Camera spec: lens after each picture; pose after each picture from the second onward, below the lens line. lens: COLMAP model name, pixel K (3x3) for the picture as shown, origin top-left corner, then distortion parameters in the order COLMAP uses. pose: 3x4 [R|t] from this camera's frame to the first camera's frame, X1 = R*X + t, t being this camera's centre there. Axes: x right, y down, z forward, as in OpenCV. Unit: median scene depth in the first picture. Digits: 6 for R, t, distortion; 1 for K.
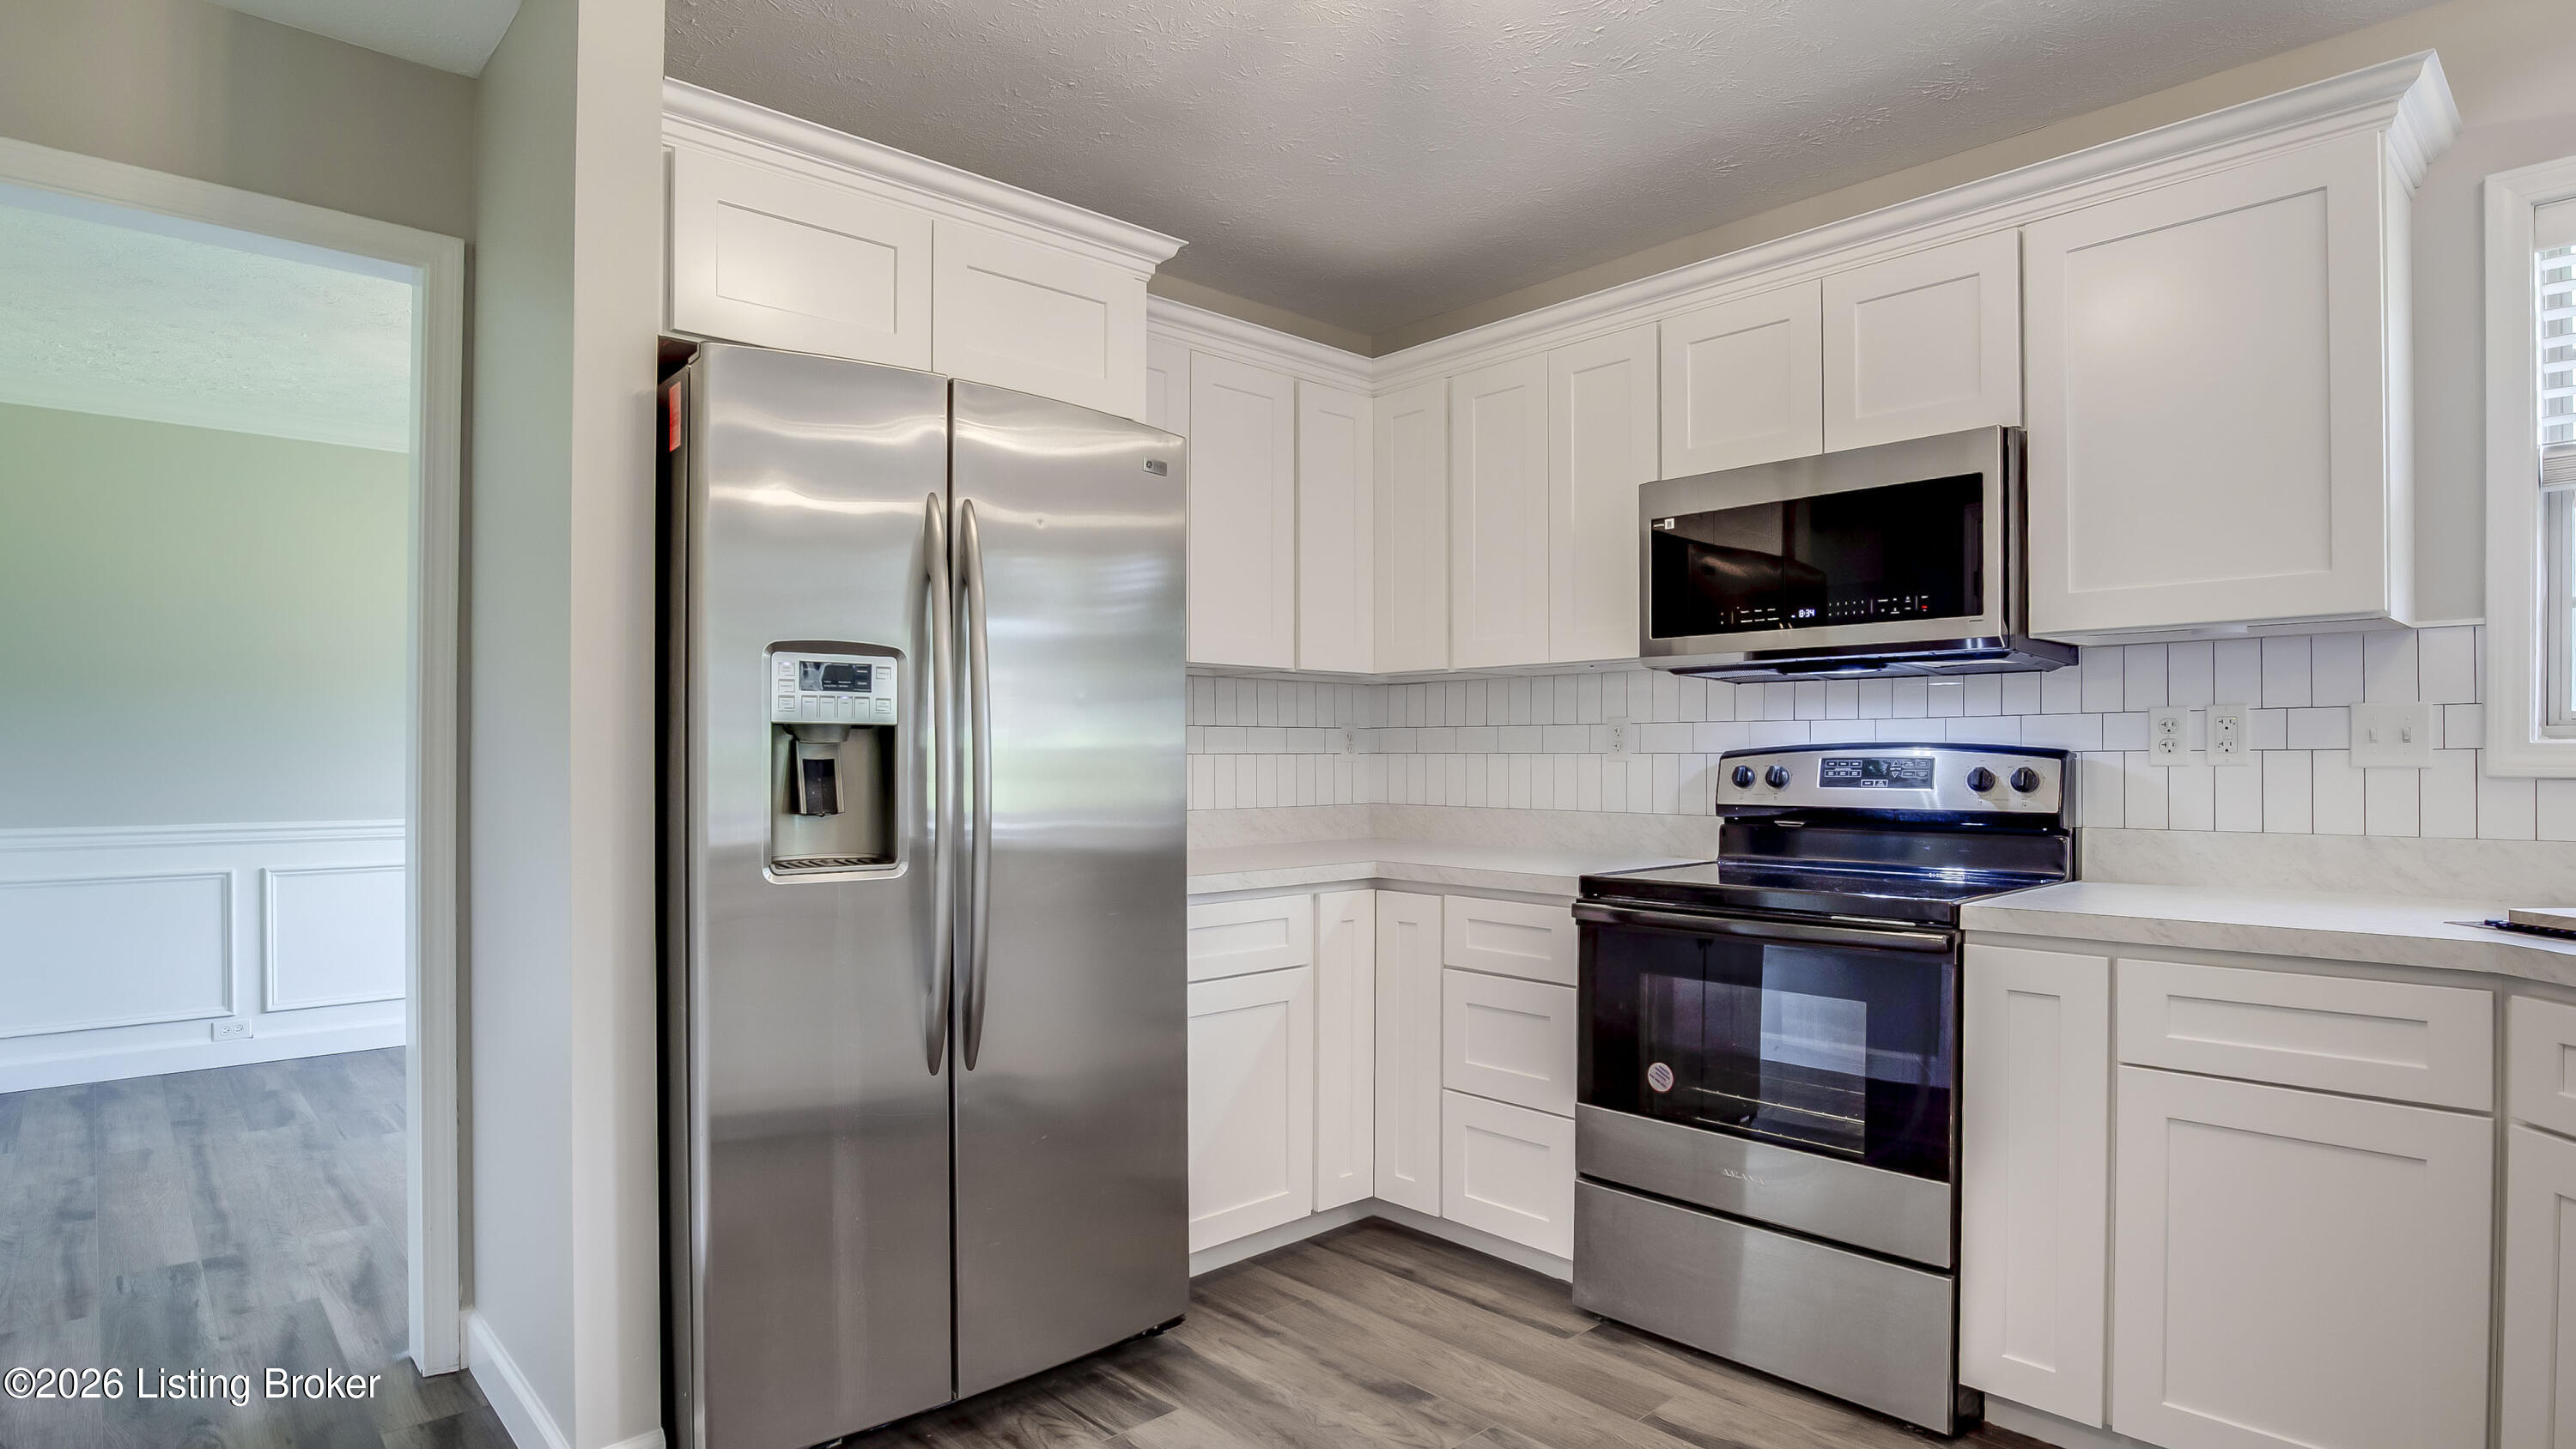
lens RADIAL K [[1317.9, 0, 1233.9], [0, 1317.9, 749.2], [0, 0, 1]] dist [-0.039807, 0.007300]
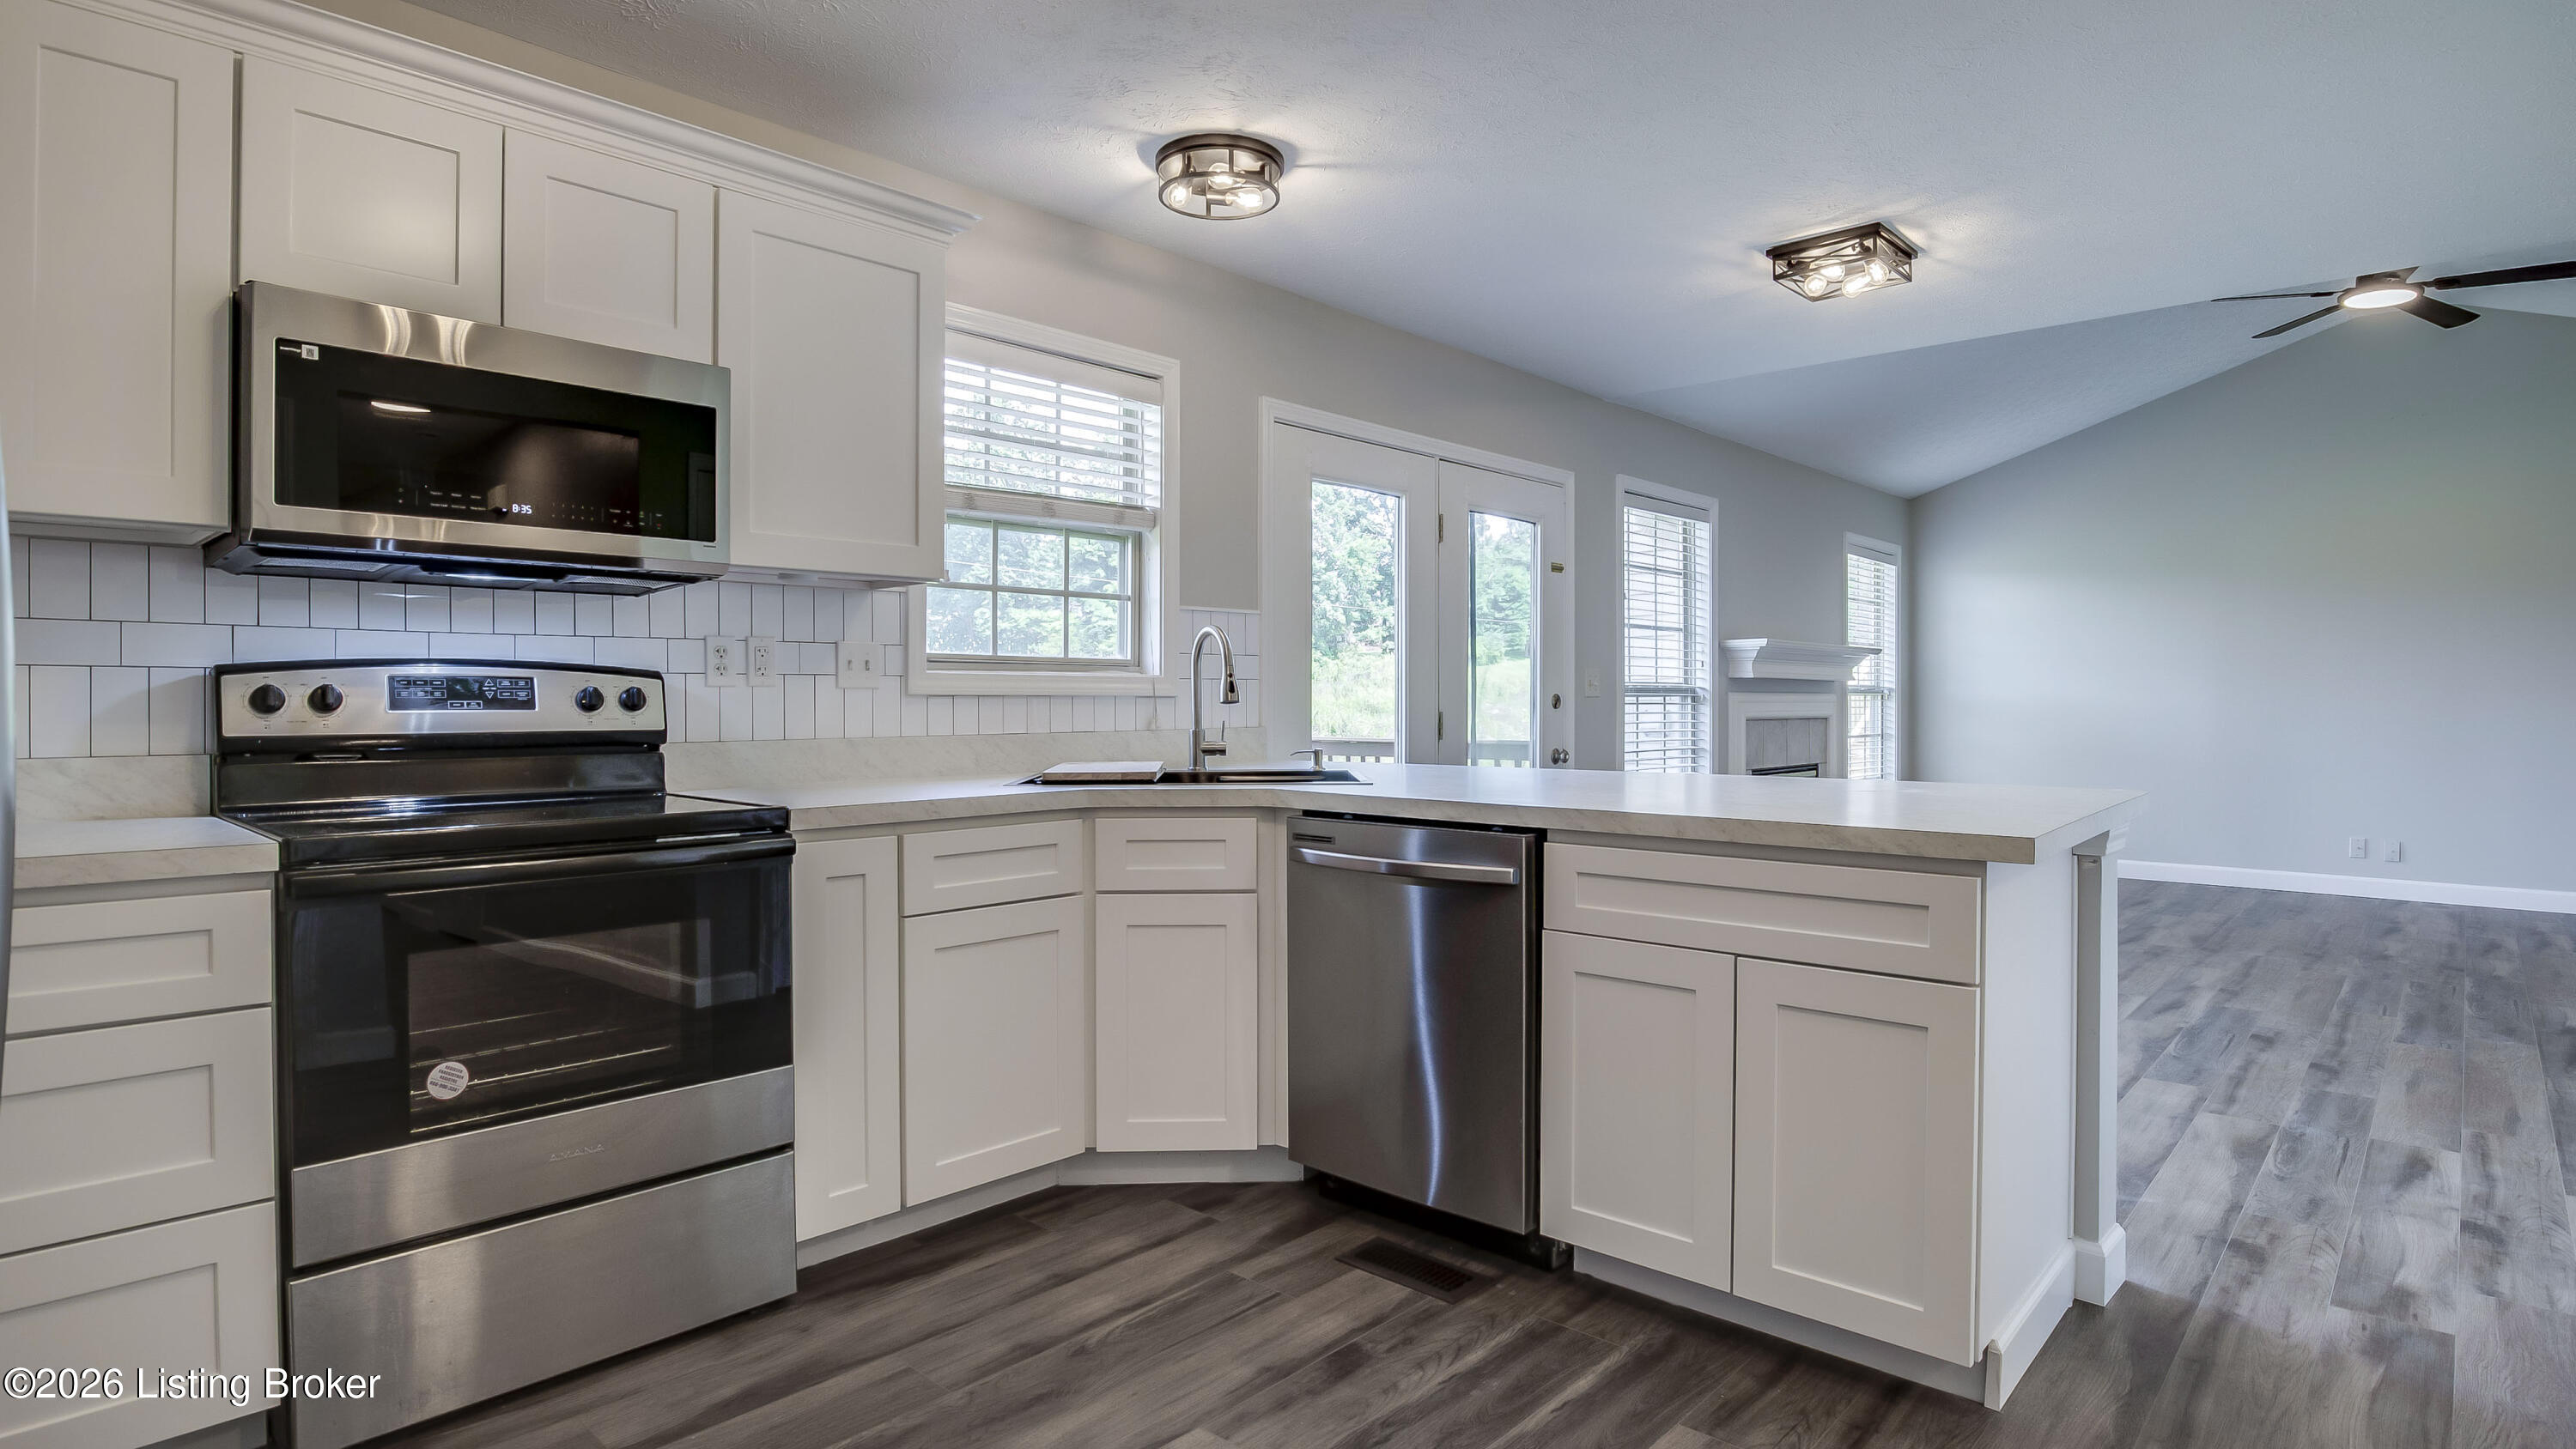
lens RADIAL K [[1317.9, 0, 1234.6], [0, 1317.9, 718.3], [0, 0, 1]] dist [-0.039807, 0.007300]
pose [[-0.085680, -0.013955, 0.996225, -0.471225], [-0.010214, 0.999862, 0.013127, 0.019916], [-0.996270, -0.009051, -0.085811, 0.593938]]
